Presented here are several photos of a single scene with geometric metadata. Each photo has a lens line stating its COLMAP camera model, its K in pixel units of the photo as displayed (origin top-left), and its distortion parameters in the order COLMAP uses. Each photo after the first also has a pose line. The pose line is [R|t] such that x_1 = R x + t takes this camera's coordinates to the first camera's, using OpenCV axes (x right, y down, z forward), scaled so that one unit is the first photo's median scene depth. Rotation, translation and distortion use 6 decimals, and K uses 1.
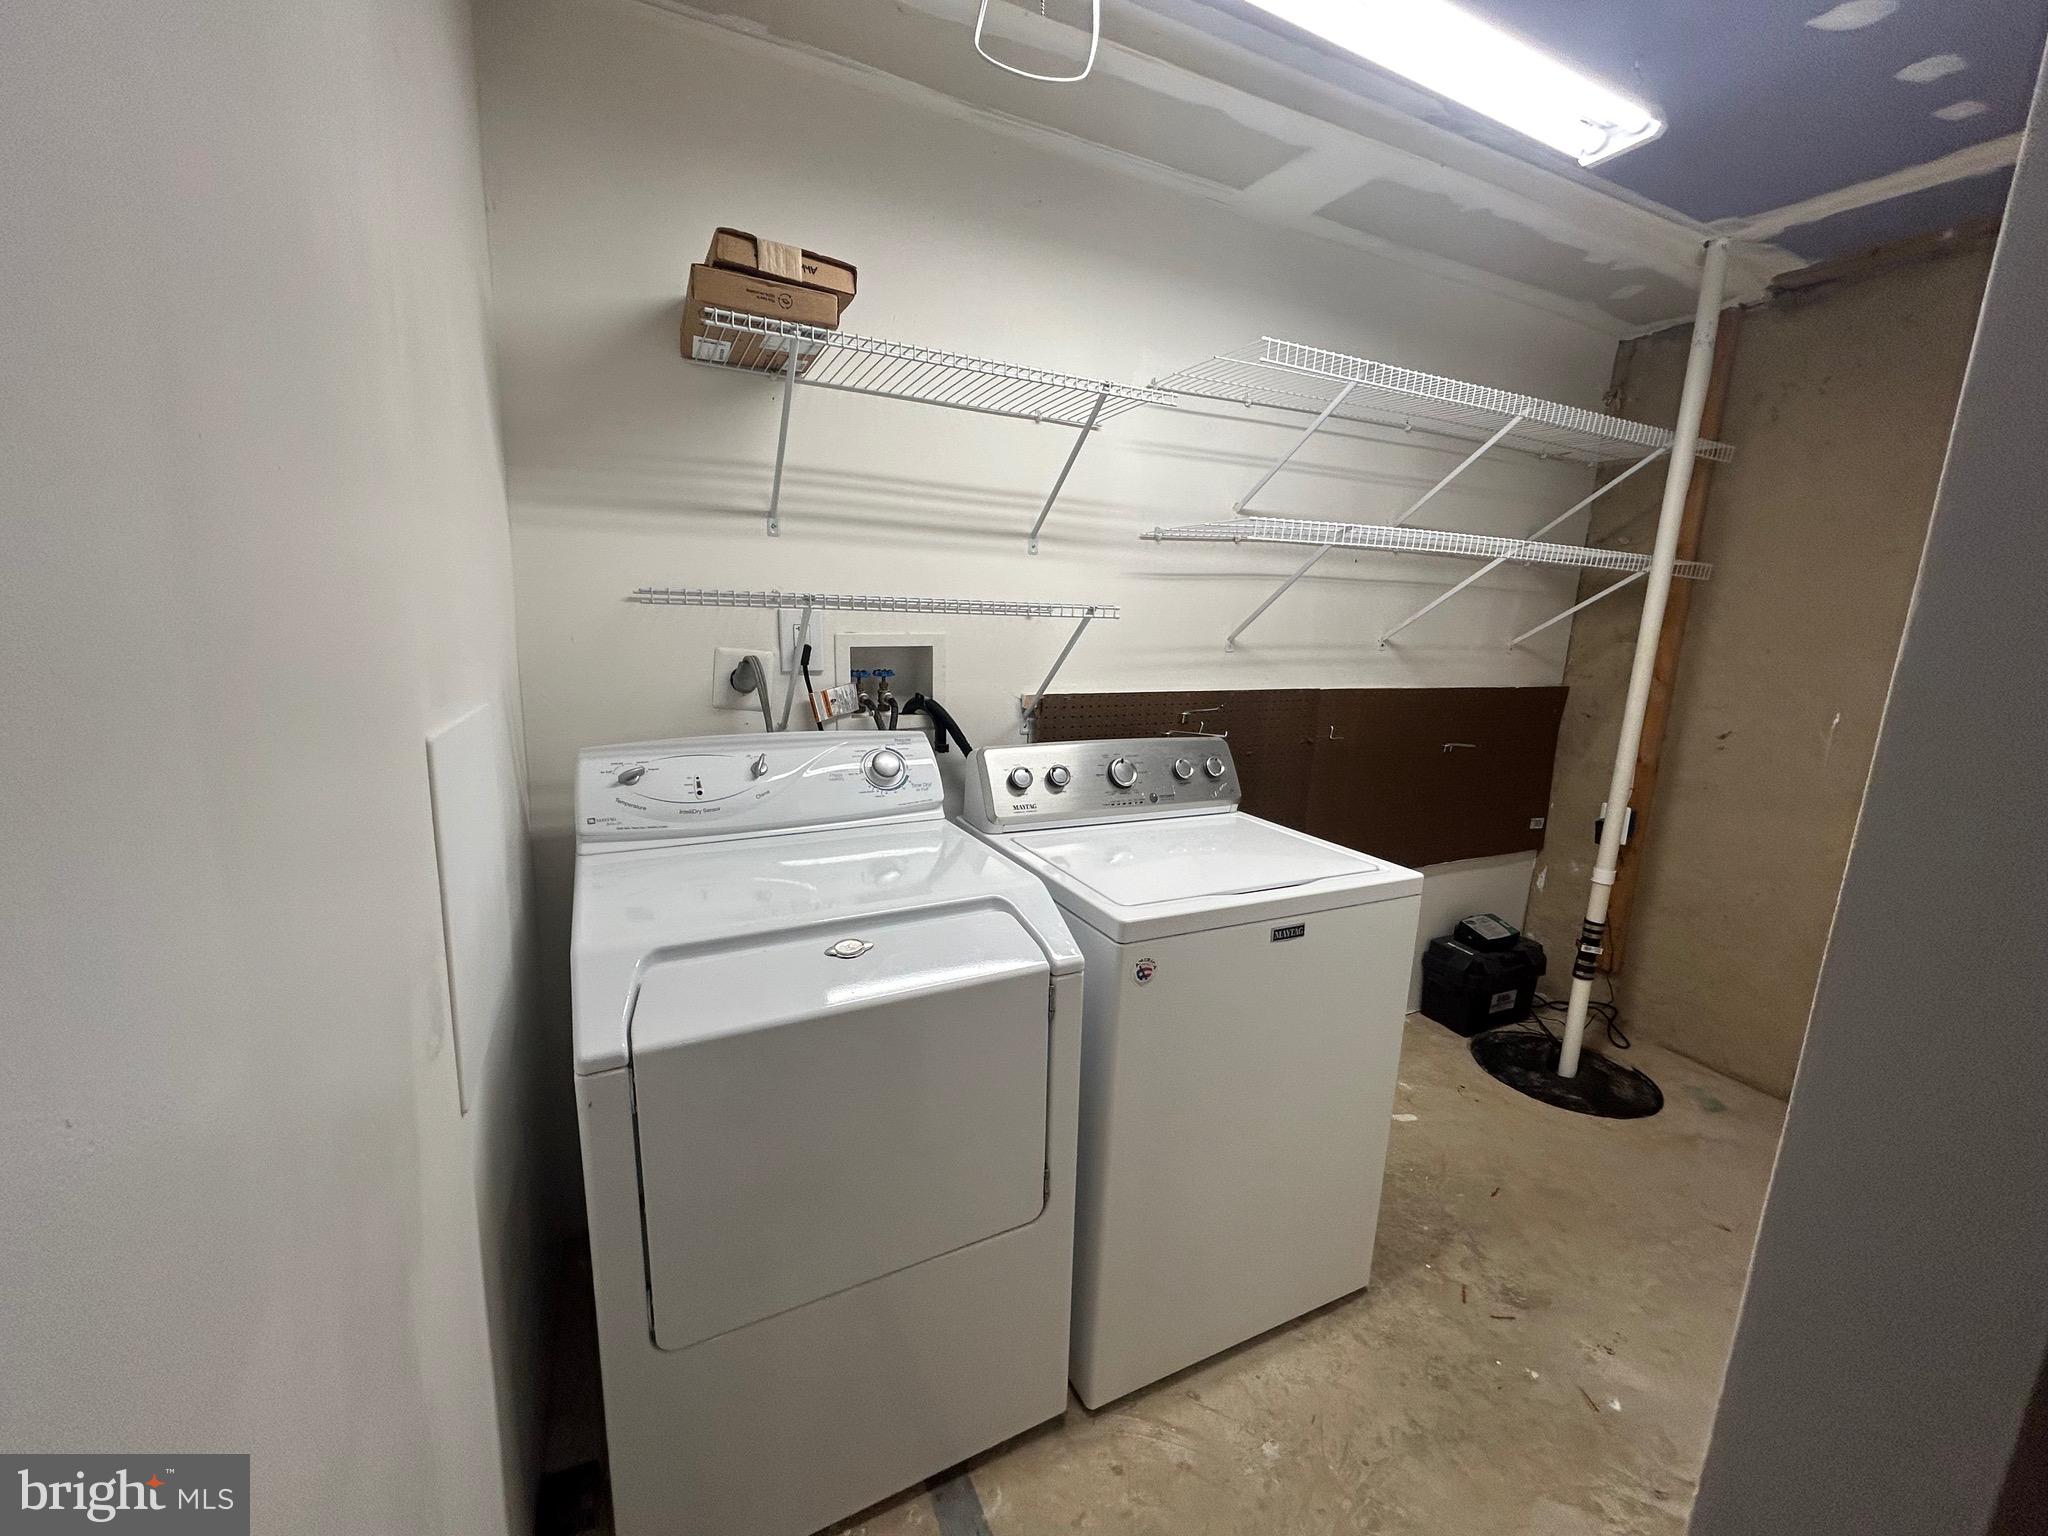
lens RADIAL K [[821.8, 0, 1019.8], [0, 821.8, 760.3], [0, 0, 1]] dist [0.000124, 0.000222]
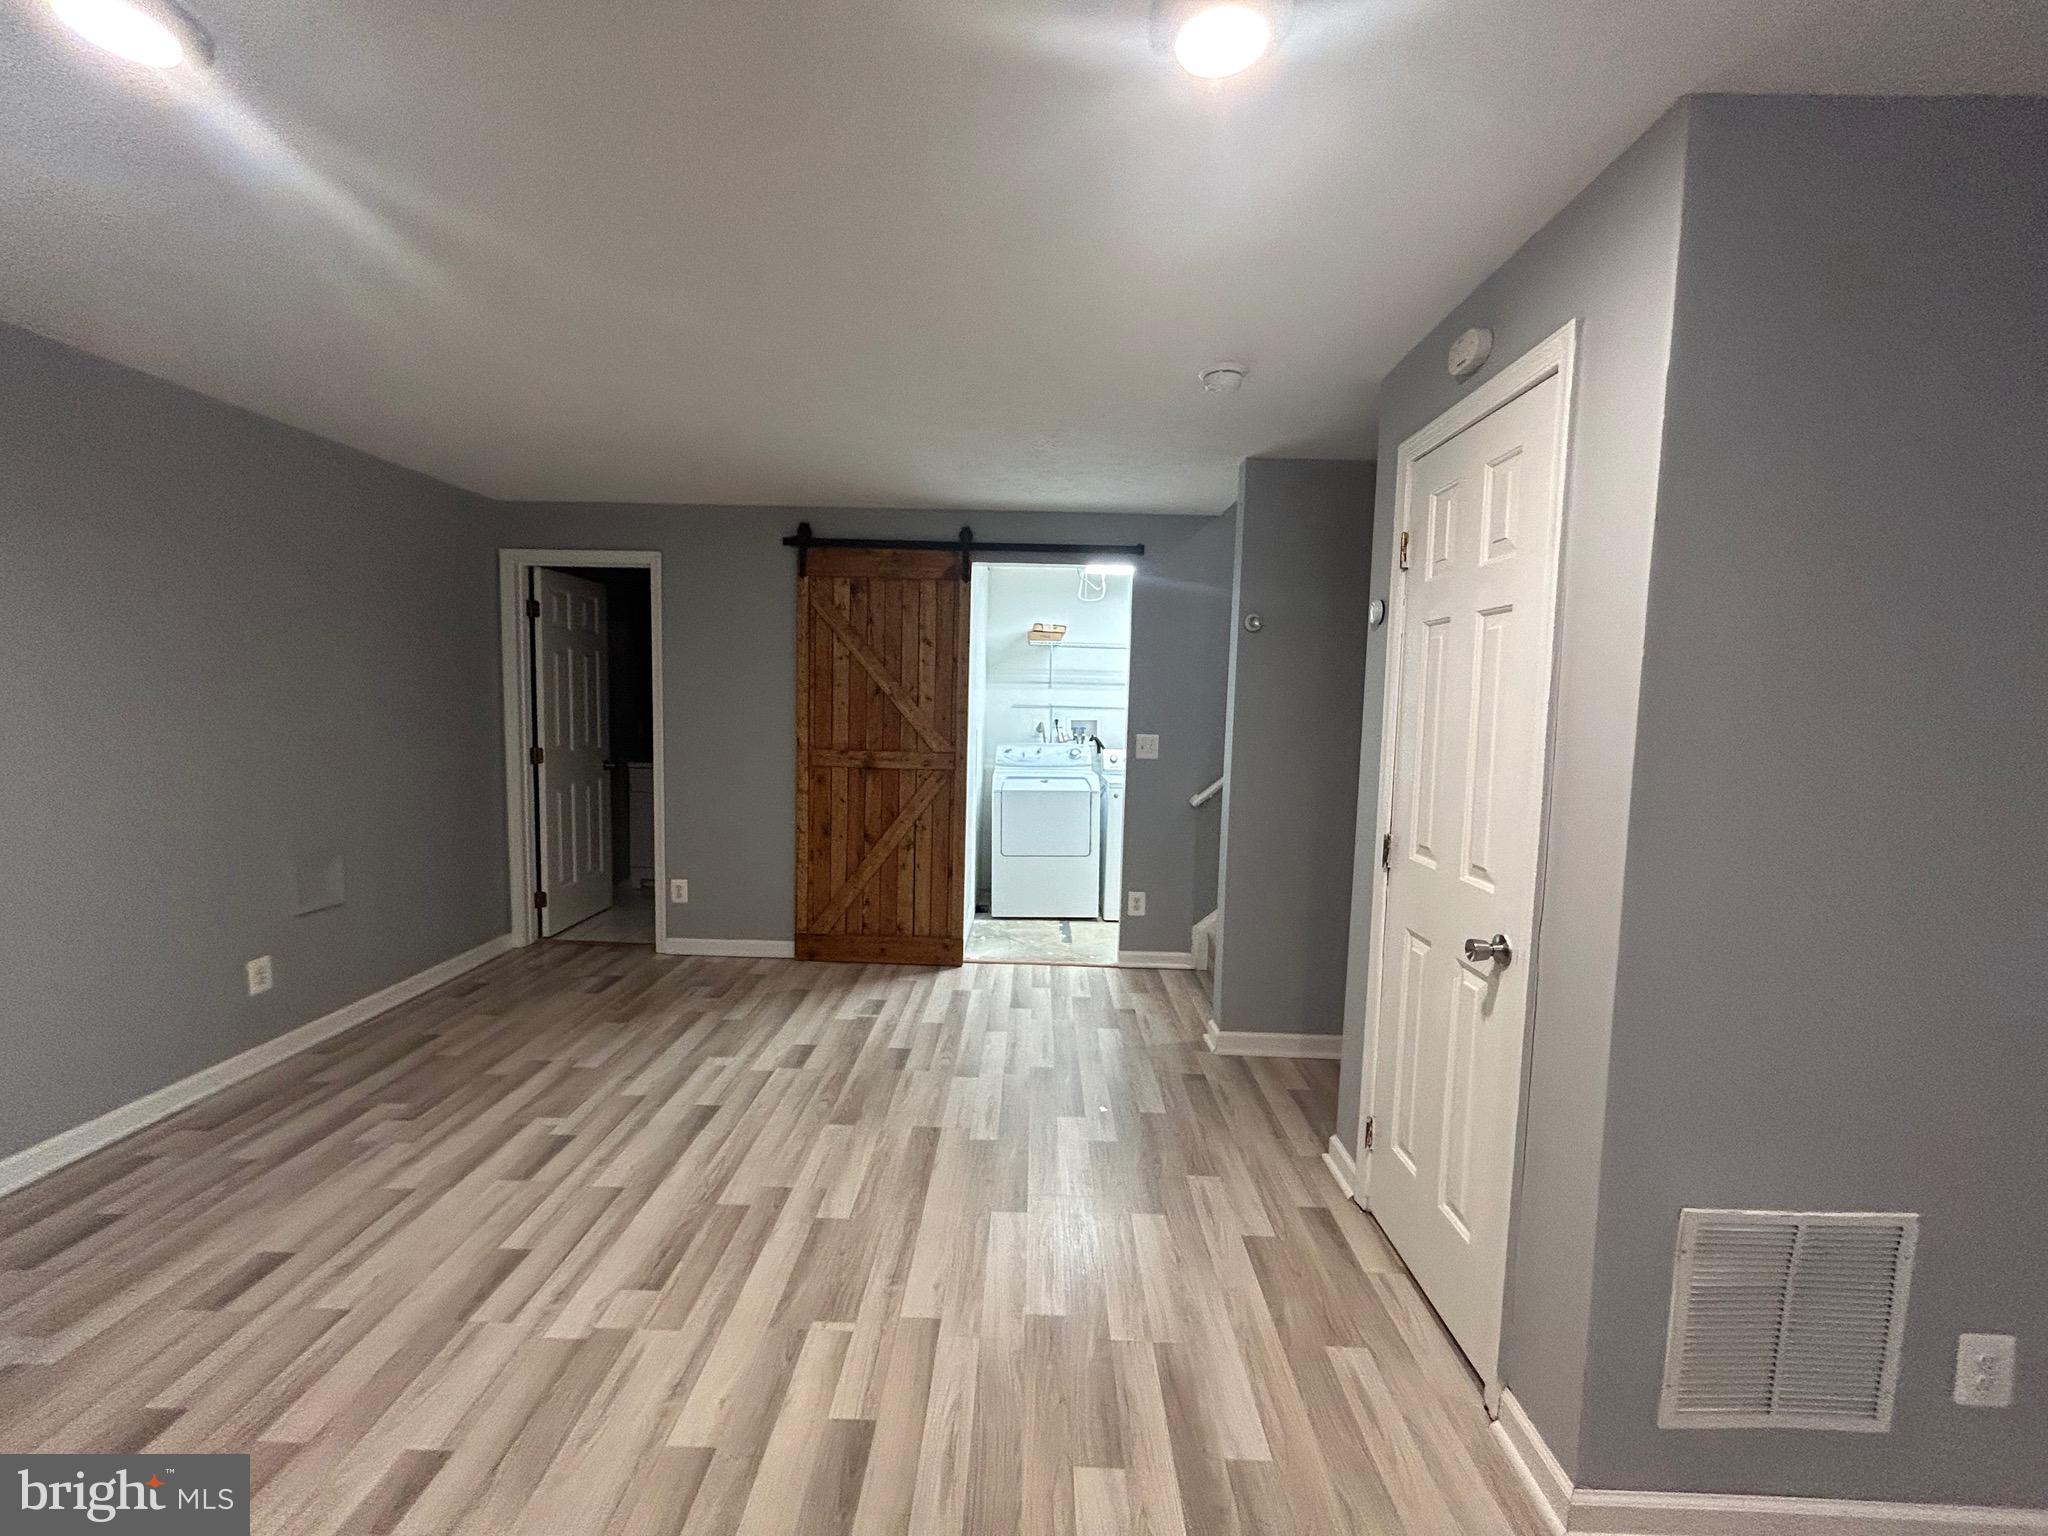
lens RADIAL K [[821.8, 0, 1023.1], [0, 821.8, 767.2], [0, 0, 1]] dist [0.000124, 0.000222]
pose [[0.888949, 0.014146, -0.457788, 1.231966], [-0.072959, 0.991133, -0.111049, 0.467720], [0.452158, 0.132117, 0.882099, -2.153922]]
